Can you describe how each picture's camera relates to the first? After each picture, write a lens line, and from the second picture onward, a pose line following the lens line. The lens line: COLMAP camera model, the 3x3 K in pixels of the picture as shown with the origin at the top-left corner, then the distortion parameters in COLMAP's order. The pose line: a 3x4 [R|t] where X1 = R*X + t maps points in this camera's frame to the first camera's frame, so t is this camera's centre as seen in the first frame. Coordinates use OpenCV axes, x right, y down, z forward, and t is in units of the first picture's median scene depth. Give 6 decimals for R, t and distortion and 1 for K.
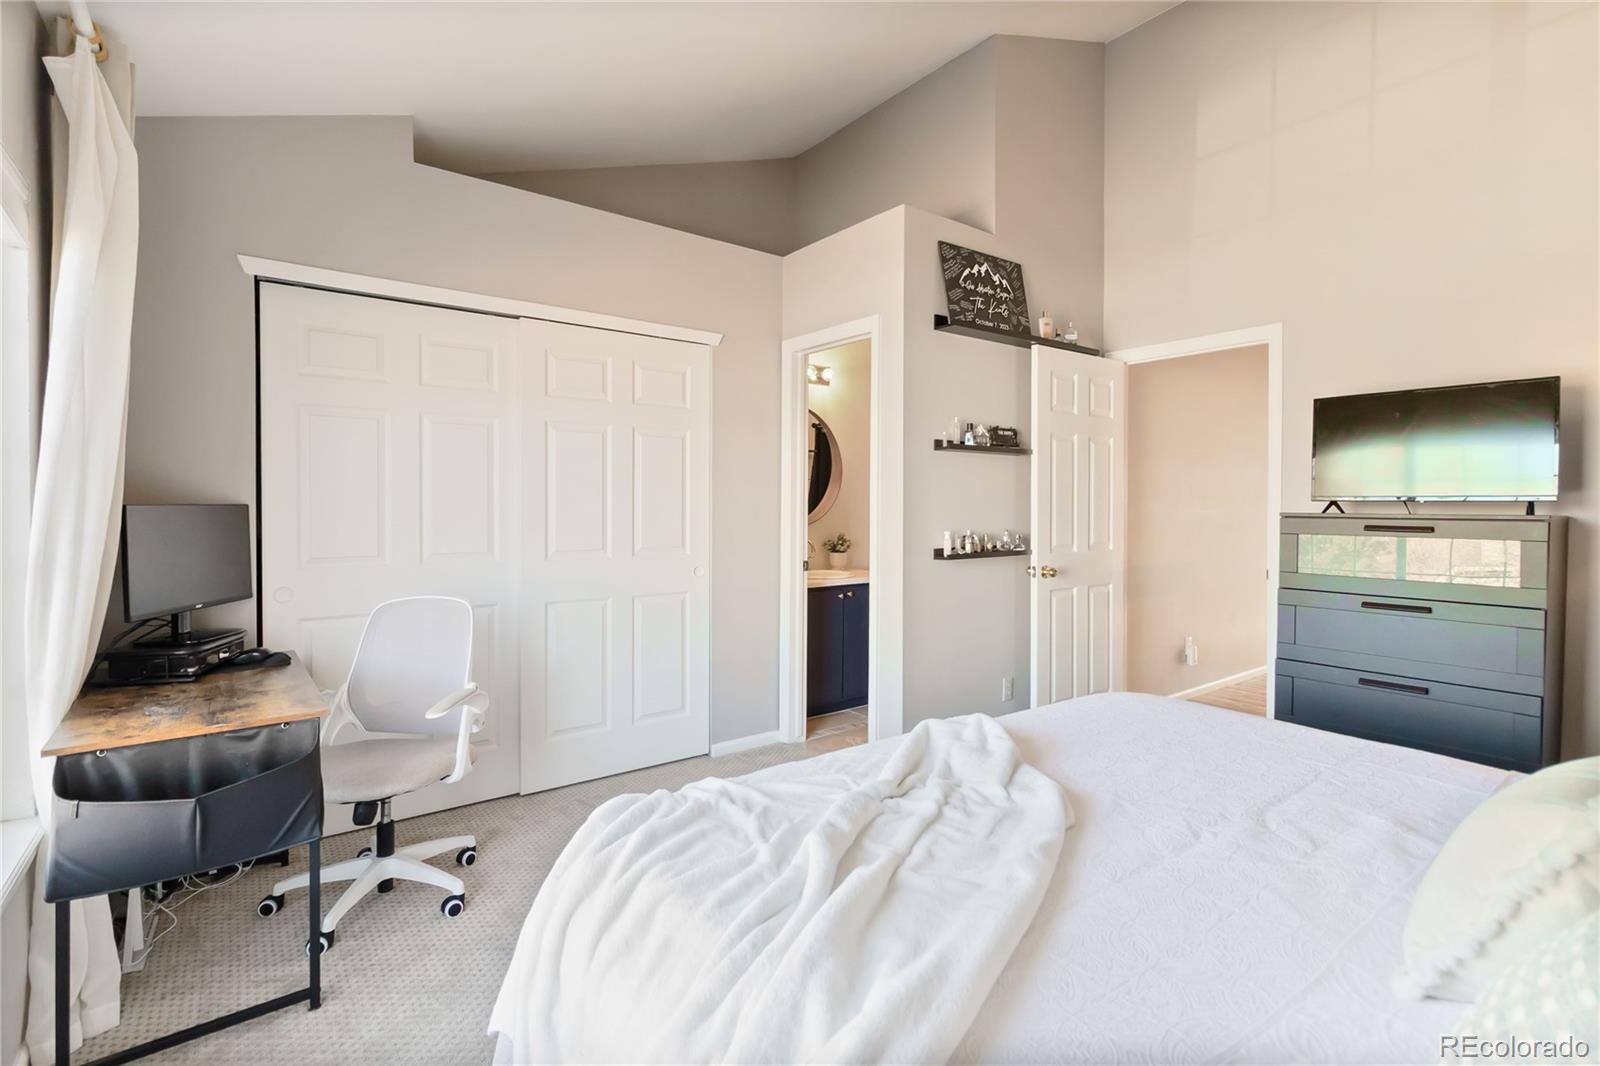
lens RADIAL K [[734.1, 0, 809.4], [0, 734.1, 525.0], [0, 0, 1]] dist [-0.001496, -0.000410]
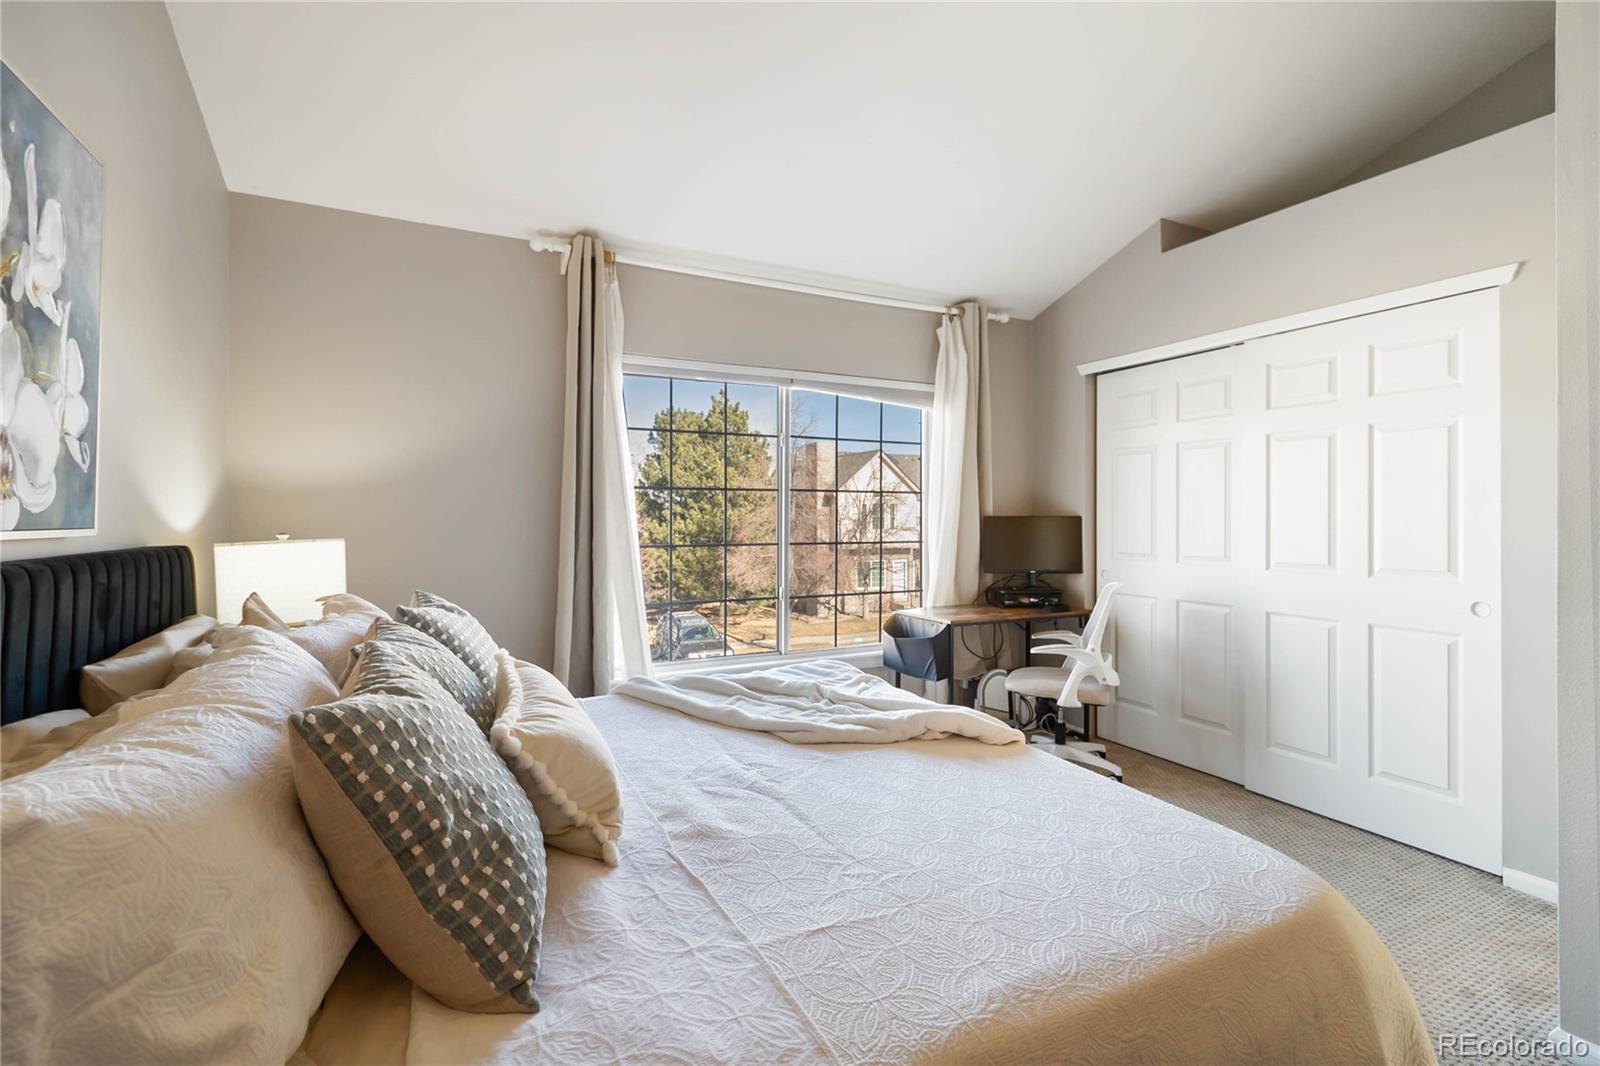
lens RADIAL K [[734.1, 0, 809.4], [0, 734.1, 525.0], [0, 0, 1]] dist [-0.001496, -0.000410]
pose [[-0.179213, 0.012478, -0.983731, 0.742120], [-0.024867, 0.999543, 0.017208, -0.016596], [0.983496, 0.027546, -0.178820, 0.544421]]
